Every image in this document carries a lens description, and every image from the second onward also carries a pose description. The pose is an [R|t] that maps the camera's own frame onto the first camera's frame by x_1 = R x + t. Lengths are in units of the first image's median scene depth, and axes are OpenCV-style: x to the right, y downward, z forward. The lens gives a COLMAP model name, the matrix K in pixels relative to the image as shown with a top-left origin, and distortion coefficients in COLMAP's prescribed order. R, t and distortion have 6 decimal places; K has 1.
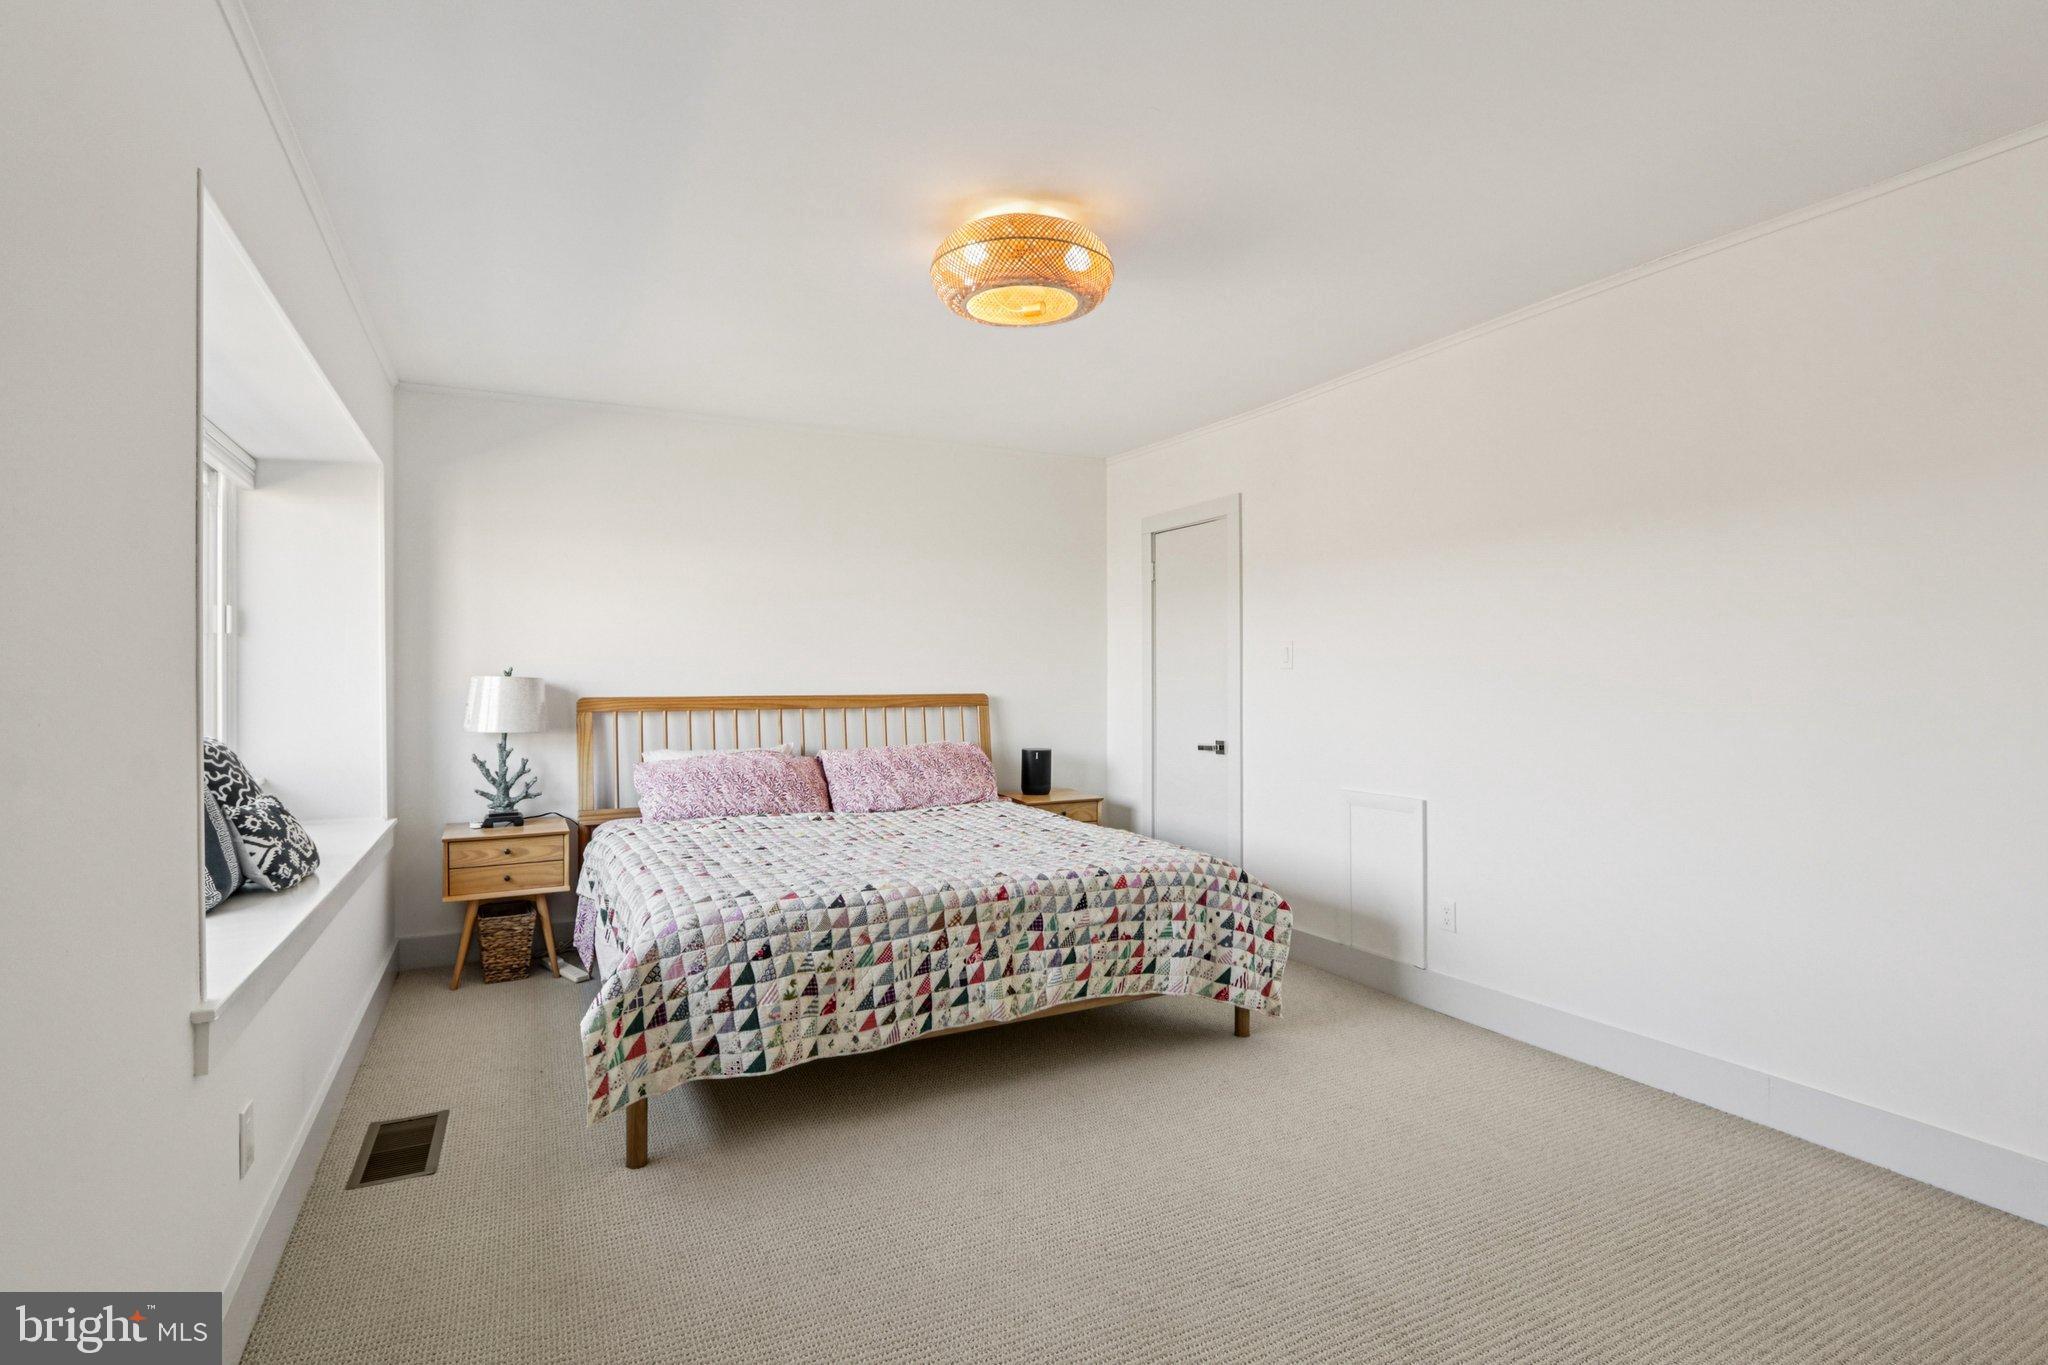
lens RADIAL K [[962.3, 0, 1038.8], [0, 962.3, 681.0], [0, 0, 1]] dist [-0.000118, 0.000495]
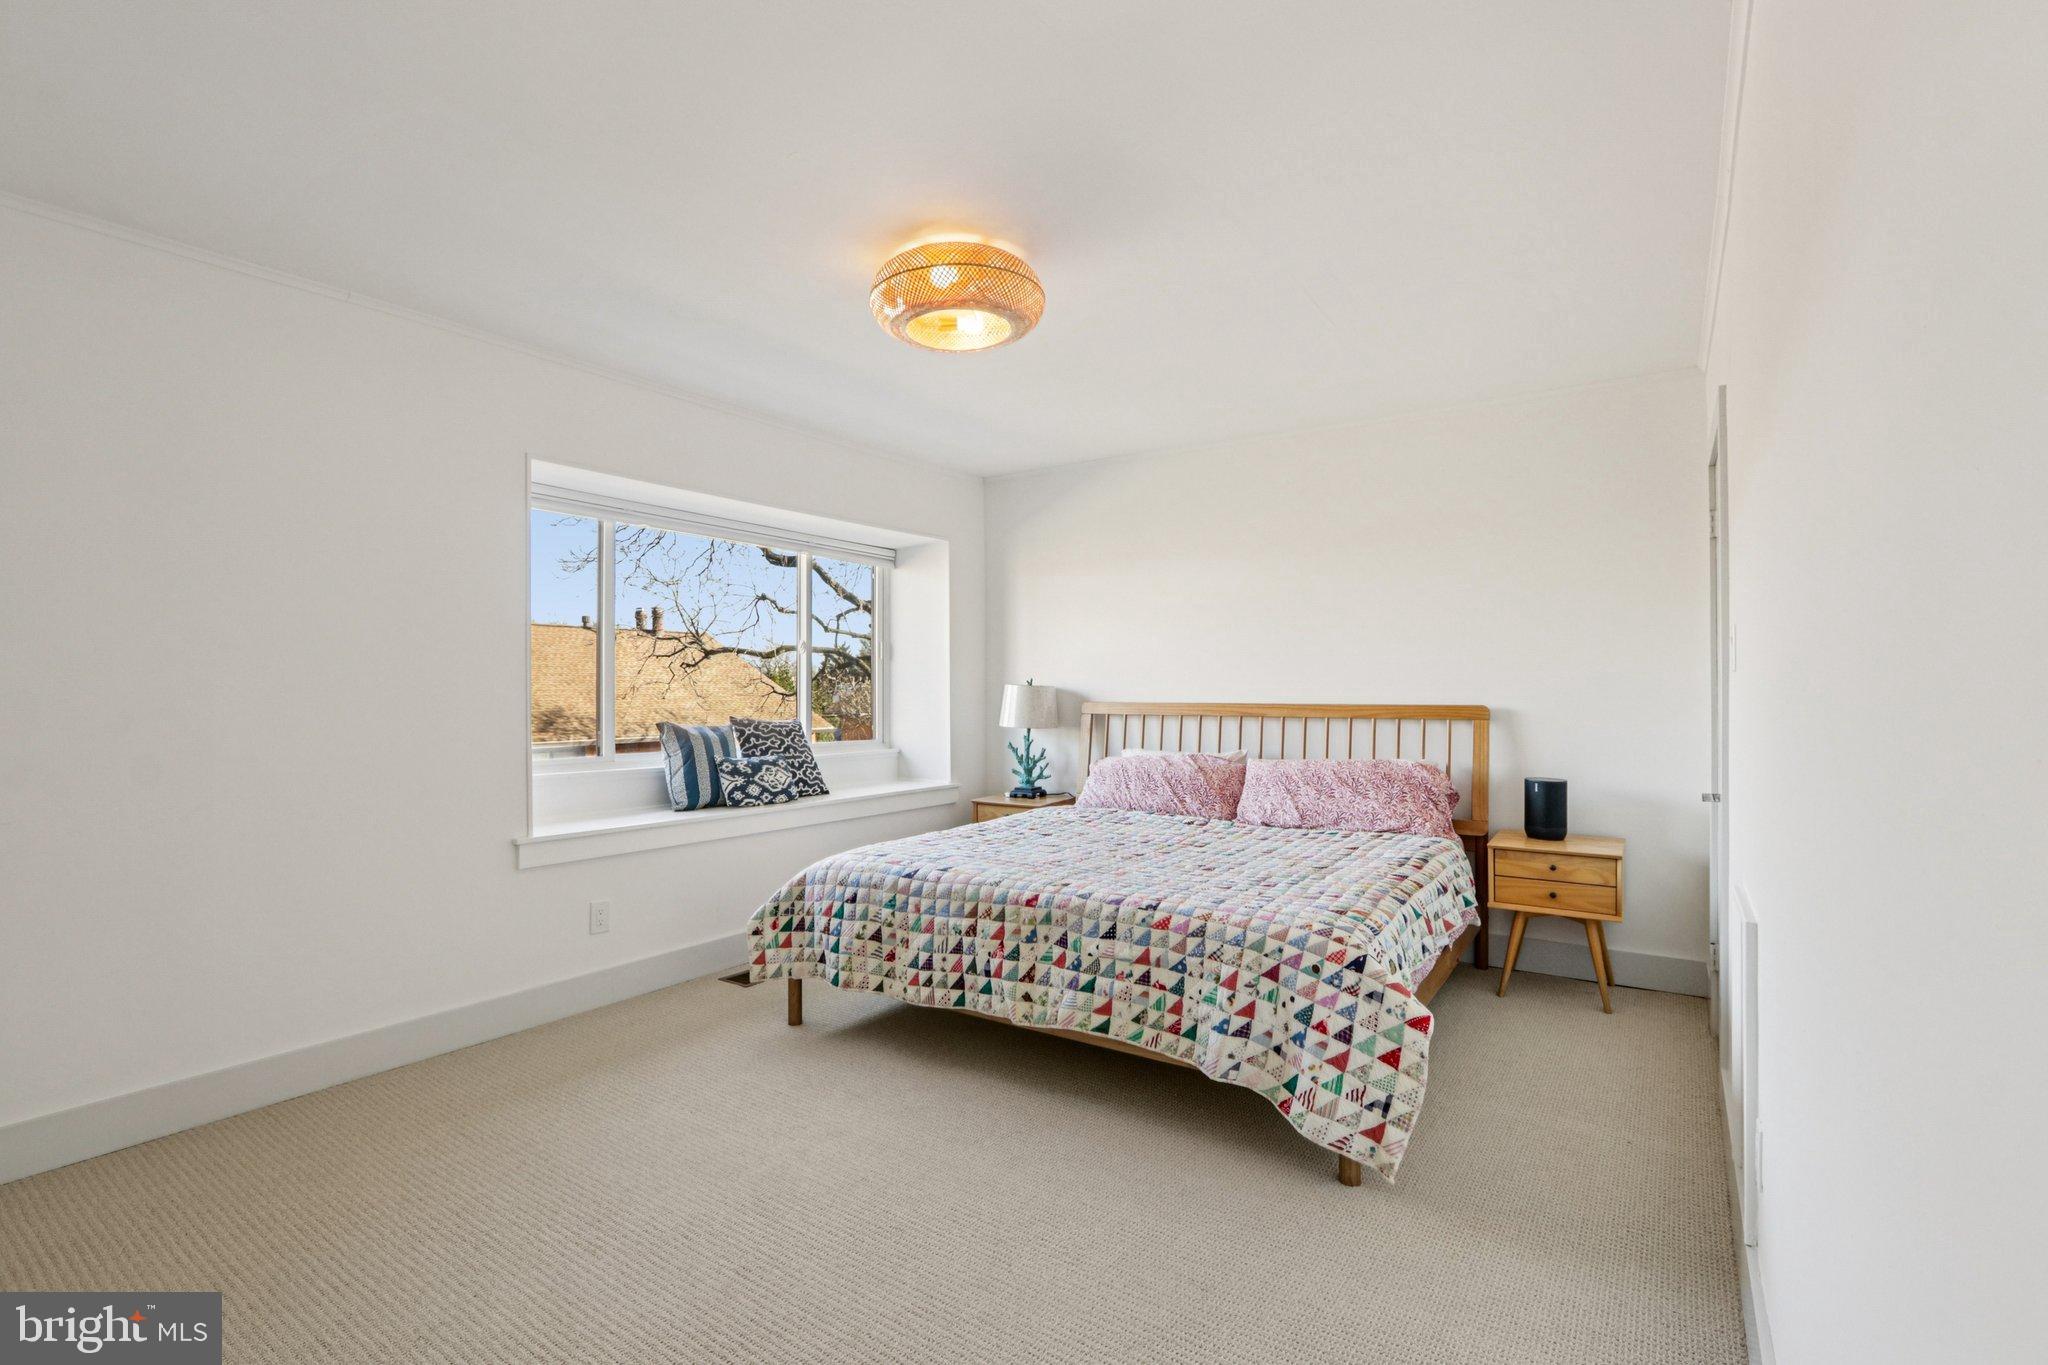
lens RADIAL K [[962.3, 0, 1039.2], [0, 962.3, 687.2], [0, 0, 1]] dist [-0.000118, 0.000495]
pose [[0.475395, 0.000398, -0.879773, 0.823962], [0.000357, 1.000000, 0.000645, -0.003330], [0.879773, -0.000621, 0.475394, 0.508614]]
